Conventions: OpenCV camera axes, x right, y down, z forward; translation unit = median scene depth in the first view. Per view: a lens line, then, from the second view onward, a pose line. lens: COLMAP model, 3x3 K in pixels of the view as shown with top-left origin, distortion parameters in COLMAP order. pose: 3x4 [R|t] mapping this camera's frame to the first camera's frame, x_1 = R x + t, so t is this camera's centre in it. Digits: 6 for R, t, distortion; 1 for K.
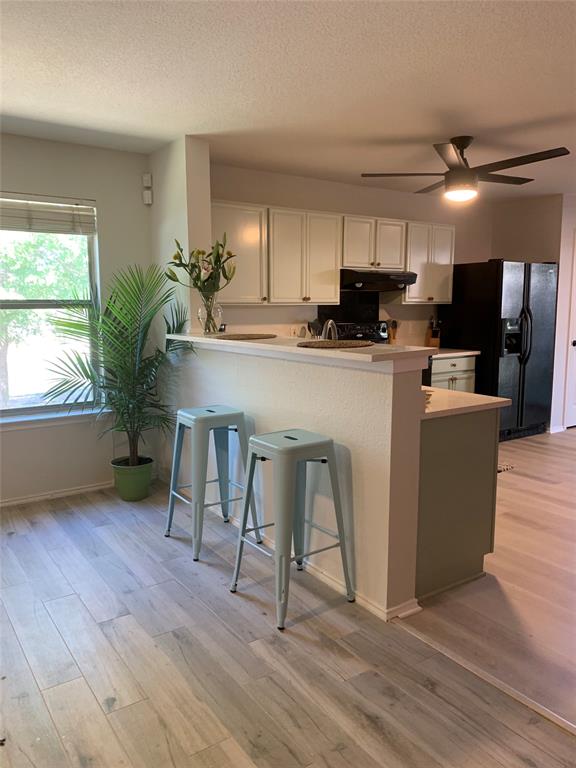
lens RADIAL K [[595.9, 0, 288.0], [0, 595.9, 384.0], [0, 0, 1]] dist [0.011939, -0.005062]
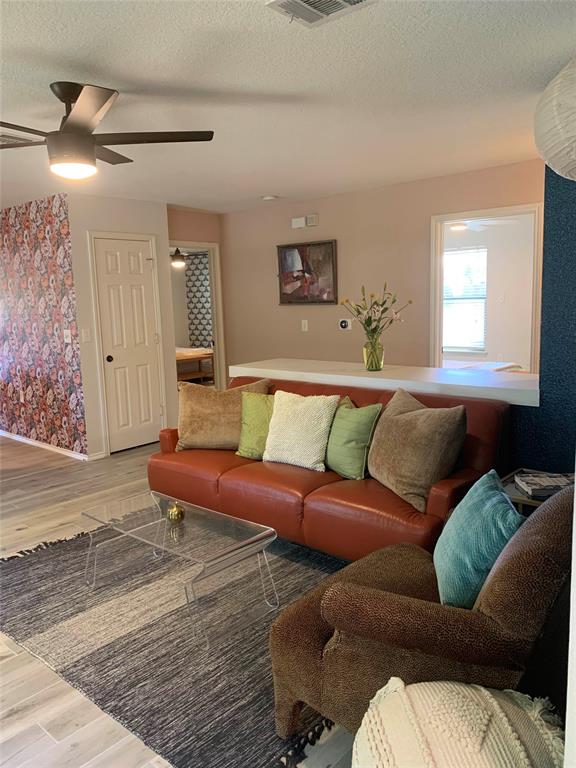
lens RADIAL K [[595.9, 0, 288.0], [0, 595.9, 384.0], [0, 0, 1]] dist [0.011939, -0.005062]
pose [[-0.243261, -0.133398, 0.960744, -1.825731], [0.165331, 0.970300, 0.176587, -0.086487], [-0.955767, 0.201797, -0.213982, 0.405484]]
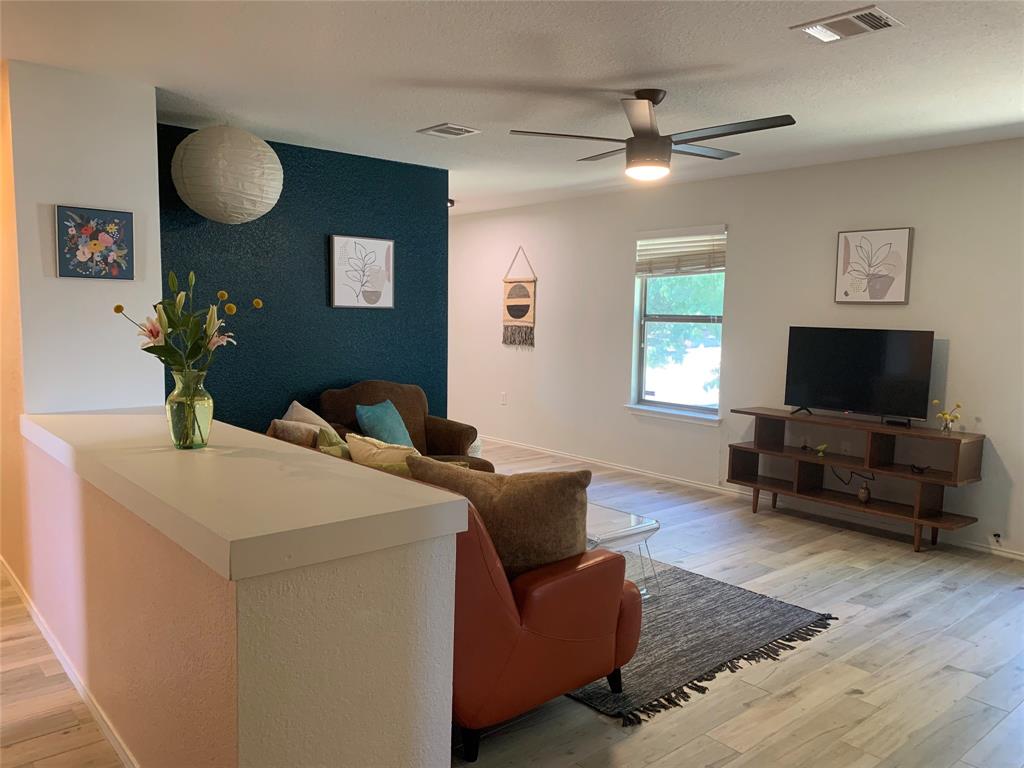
lens RADIAL K [[783.1, 0, 513.1], [0, 783.1, 395.0], [0, 0, 1]] dist [0.117738, -0.198547]
pose [[0.108190, 0.113129, -0.987672, 0.819149], [-0.159555, 0.982601, 0.095070, -0.032022], [0.981243, 0.147302, 0.124357, 0.099037]]
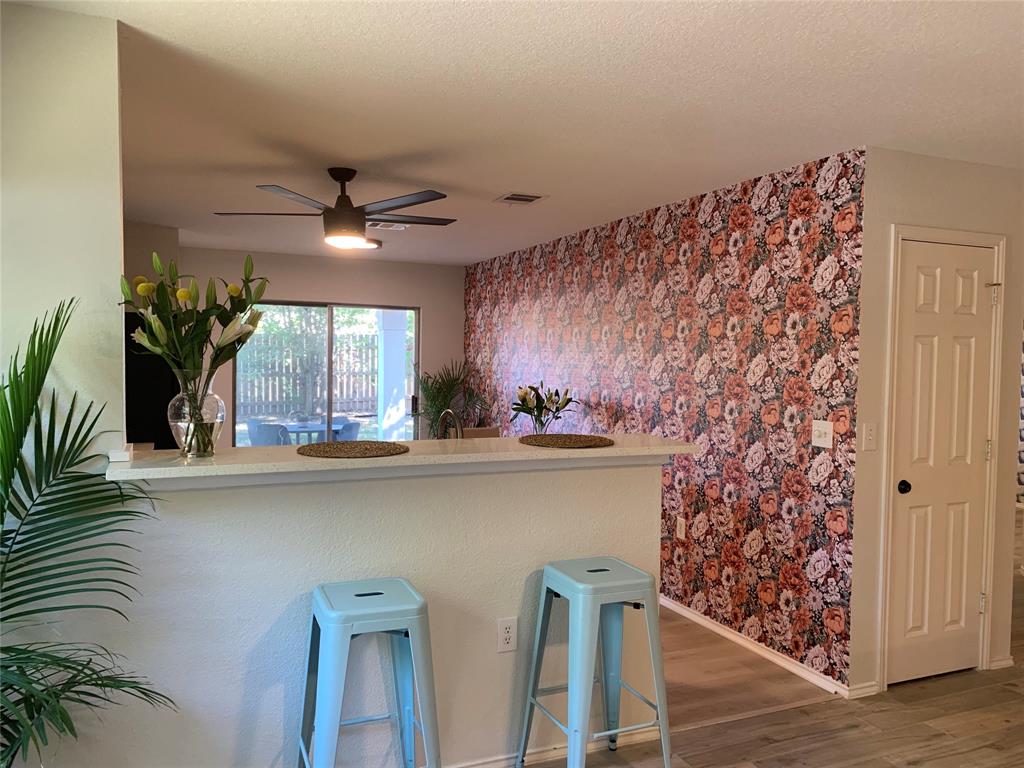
lens RADIAL K [[783.1, 0, 513.1], [0, 783.1, 395.0], [0, 0, 1]] dist [0.117738, -0.198547]
pose [[0.188823, -0.044504, 0.981002, -1.042954], [0.122341, 0.992256, 0.021466, -0.172975], [-0.974361, 0.115964, 0.192805, 0.928515]]
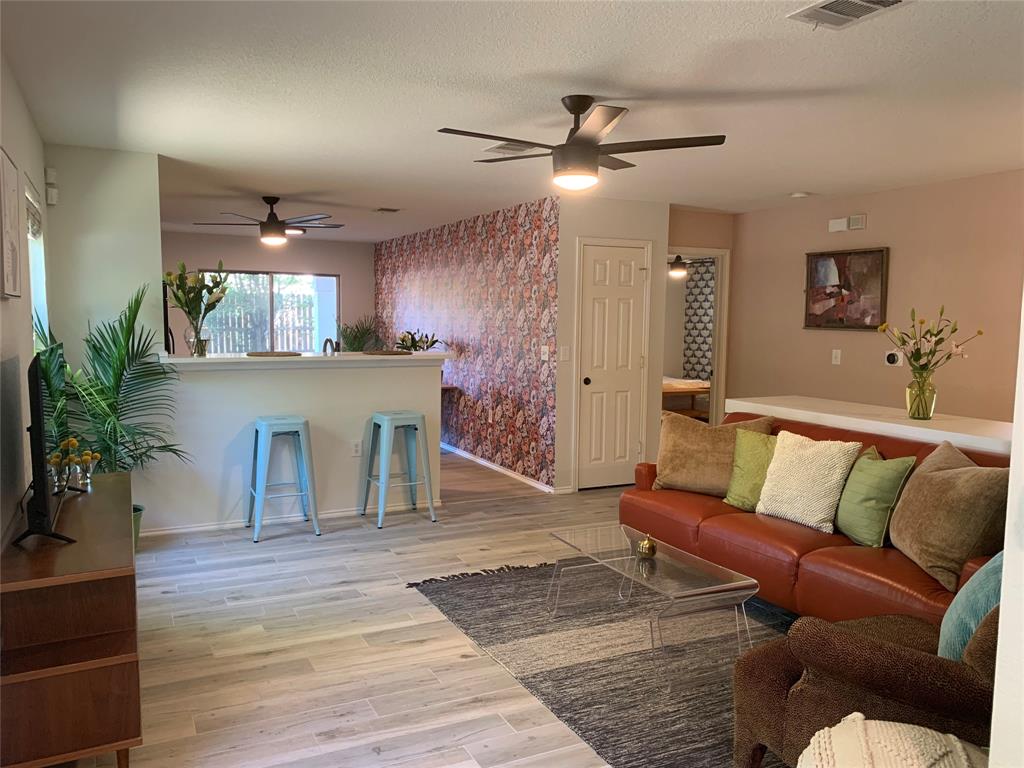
lens RADIAL K [[783.1, 0, 513.1], [0, 783.1, 395.0], [0, 0, 1]] dist [0.117738, -0.198547]
pose [[0.135886, -0.097246, 0.985940, -2.084690], [0.126397, 0.988740, 0.080102, -0.087069], [-0.982628, 0.113735, 0.146648, 0.413272]]
